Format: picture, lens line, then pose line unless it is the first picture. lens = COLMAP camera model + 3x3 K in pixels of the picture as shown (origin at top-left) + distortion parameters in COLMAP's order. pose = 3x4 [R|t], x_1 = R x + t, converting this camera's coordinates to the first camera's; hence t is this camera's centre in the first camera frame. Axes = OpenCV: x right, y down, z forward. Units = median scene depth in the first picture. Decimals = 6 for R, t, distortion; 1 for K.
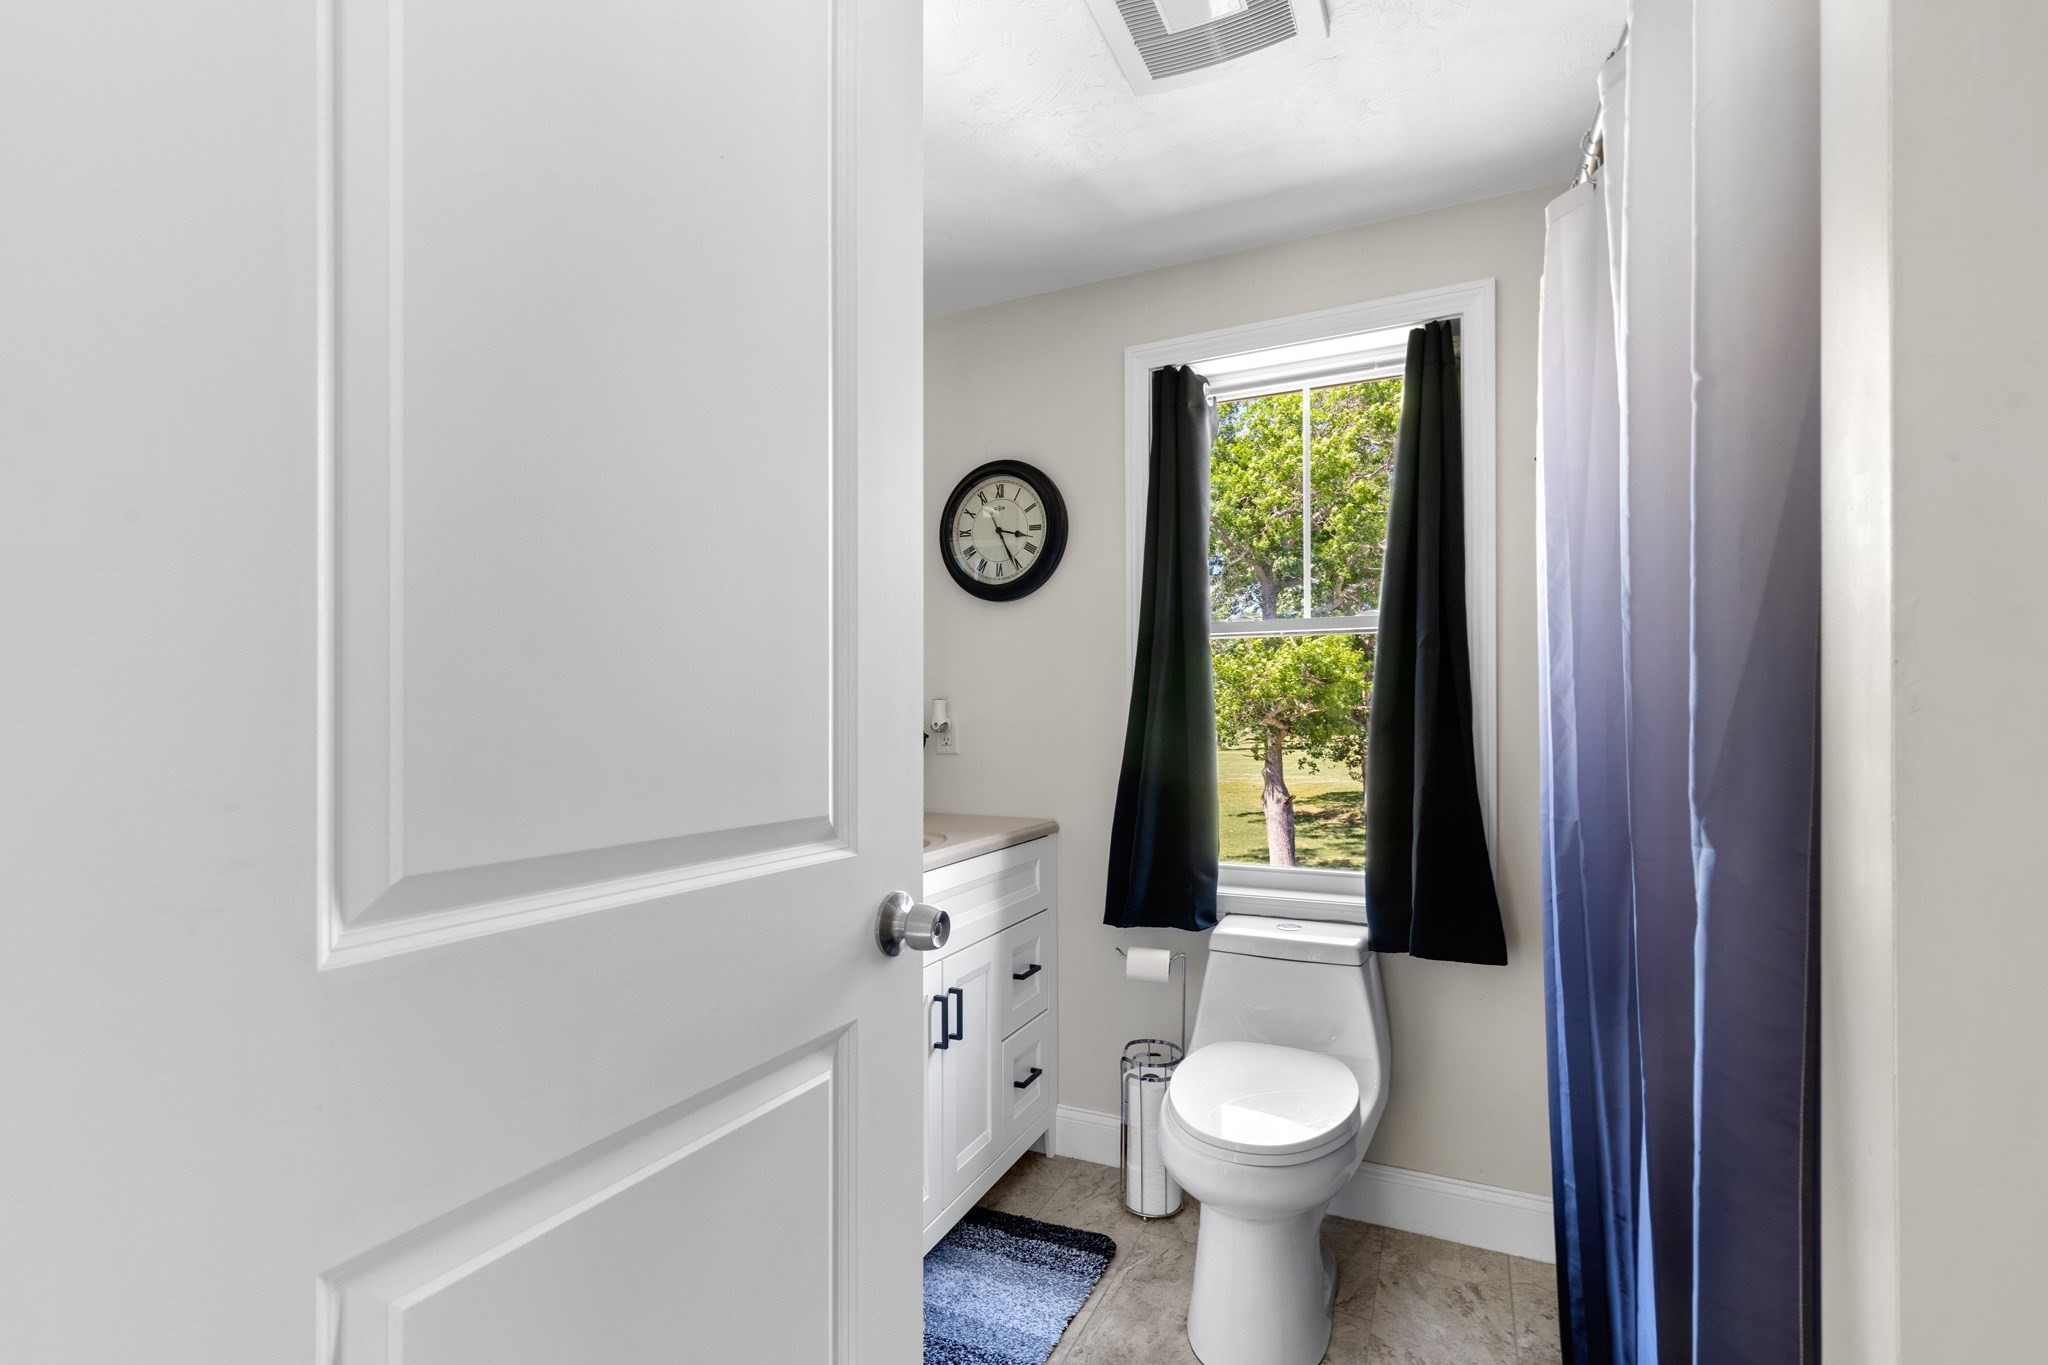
lens RADIAL K [[933.1, 0, 1013.1], [0, 933.1, 699.3], [0, 0, 1]] dist [0.026239, -0.000171]
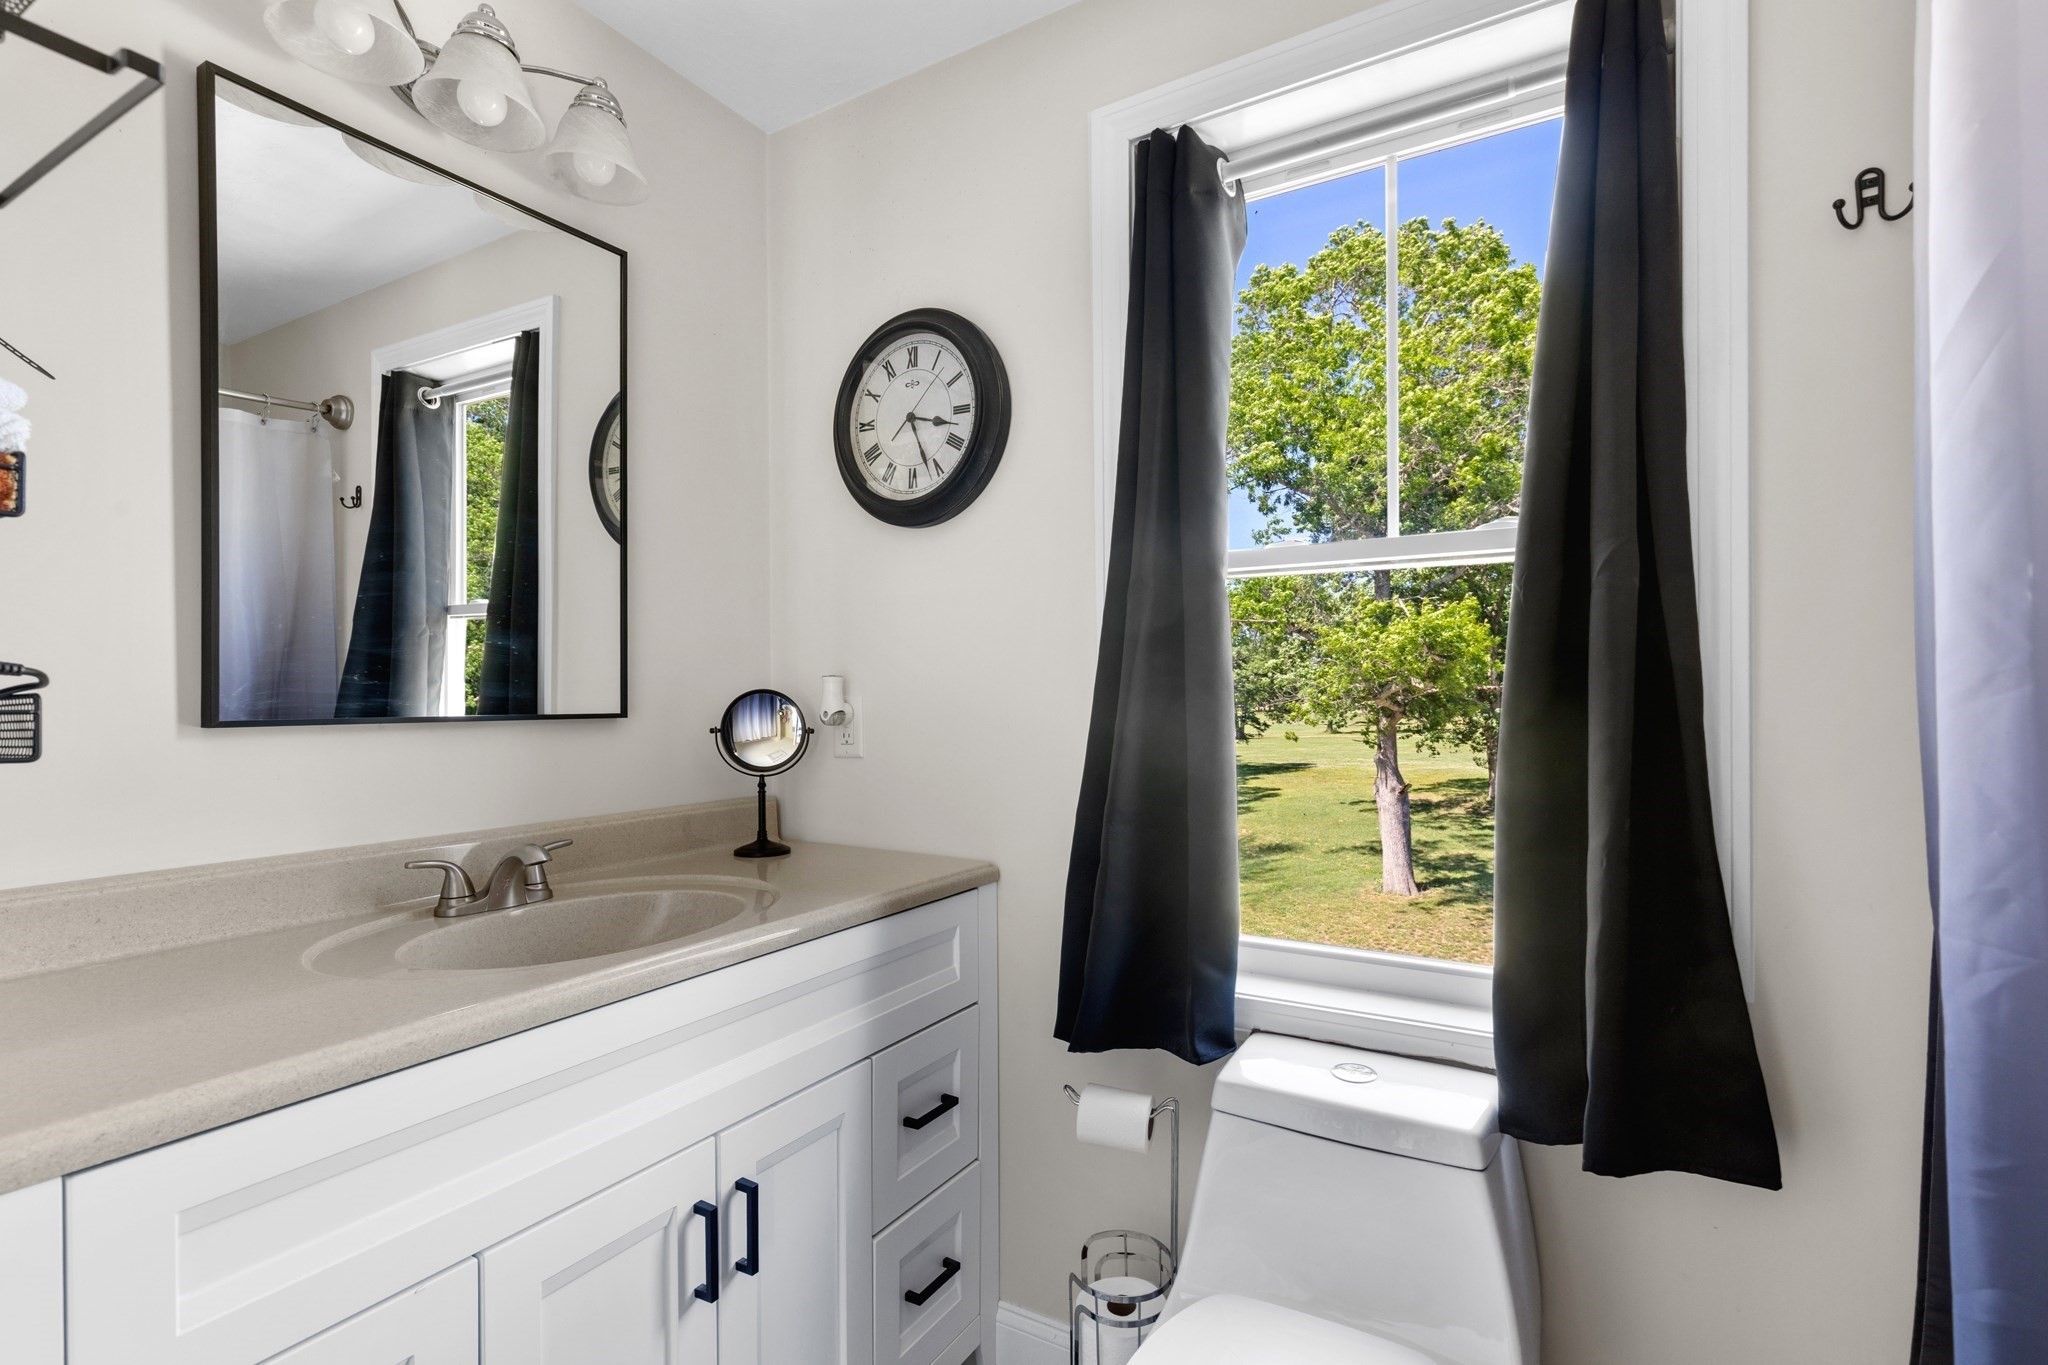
lens RADIAL K [[933.1, 0, 1041.7], [0, 933.1, 683.2], [0, 0, 1]] dist [0.026239, -0.000171]
pose [[0.996060, -0.002511, -0.088646, 0.140471], [0.002970, 0.999983, 0.005043, 0.002457], [0.088632, -0.005286, 0.996050, 0.371078]]
